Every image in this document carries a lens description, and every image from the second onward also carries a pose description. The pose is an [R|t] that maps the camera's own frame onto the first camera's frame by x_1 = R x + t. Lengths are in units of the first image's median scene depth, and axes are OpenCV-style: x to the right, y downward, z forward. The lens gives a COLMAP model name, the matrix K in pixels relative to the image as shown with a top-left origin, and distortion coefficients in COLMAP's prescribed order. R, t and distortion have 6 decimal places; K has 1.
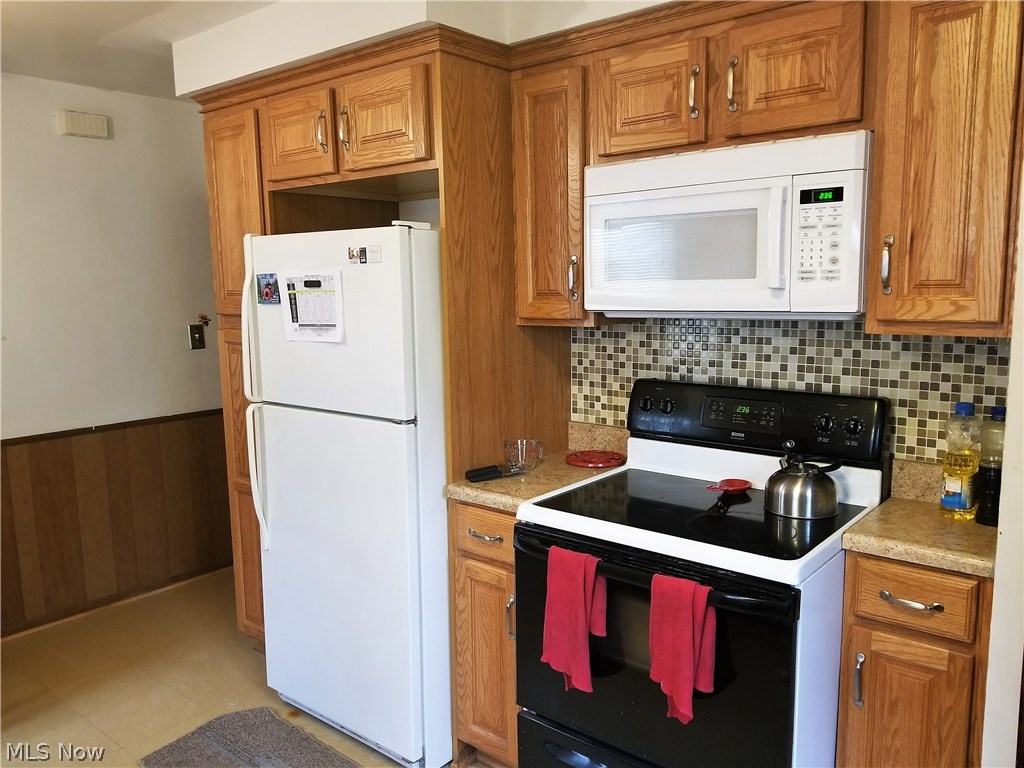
lens RADIAL K [[805.4, 0, 528.3], [0, 805.4, 385.0], [0, 0, 1]] dist [0.108567, -0.153655]
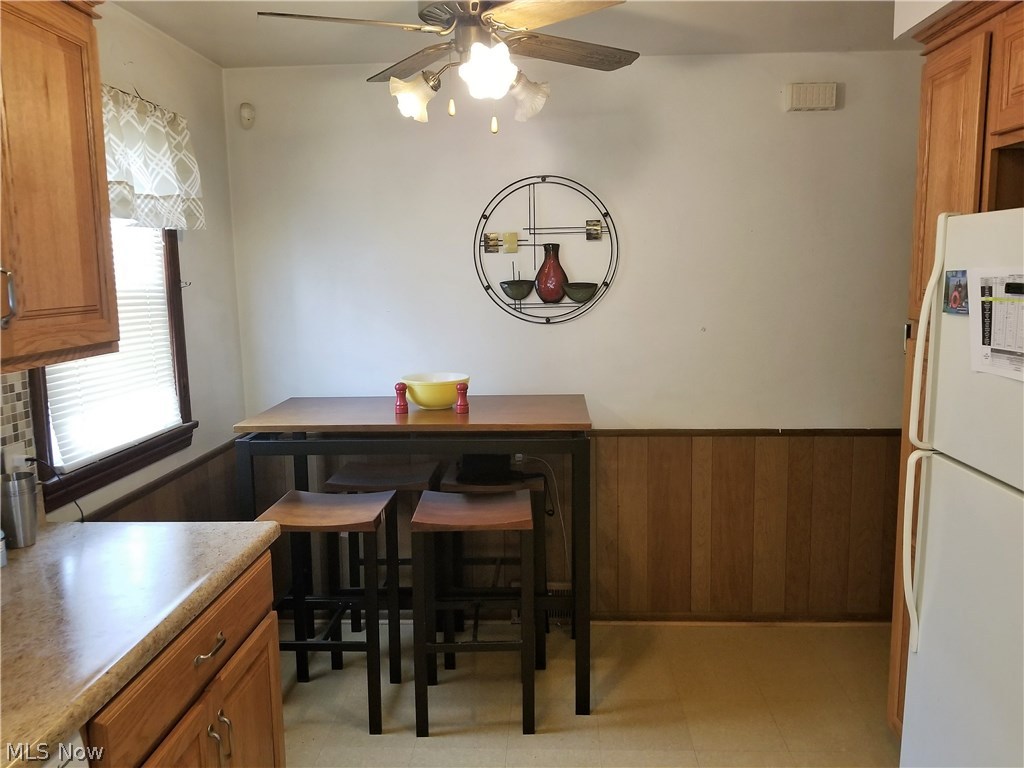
lens RADIAL K [[805.4, 0, 528.3], [0, 805.4, 385.0], [0, 0, 1]] dist [0.108567, -0.153655]
pose [[0.610929, 0.123723, -0.781958, 0.007977], [-0.102755, 0.991750, 0.076636, -0.042505], [0.784989, 0.033531, 0.618602, 0.218450]]
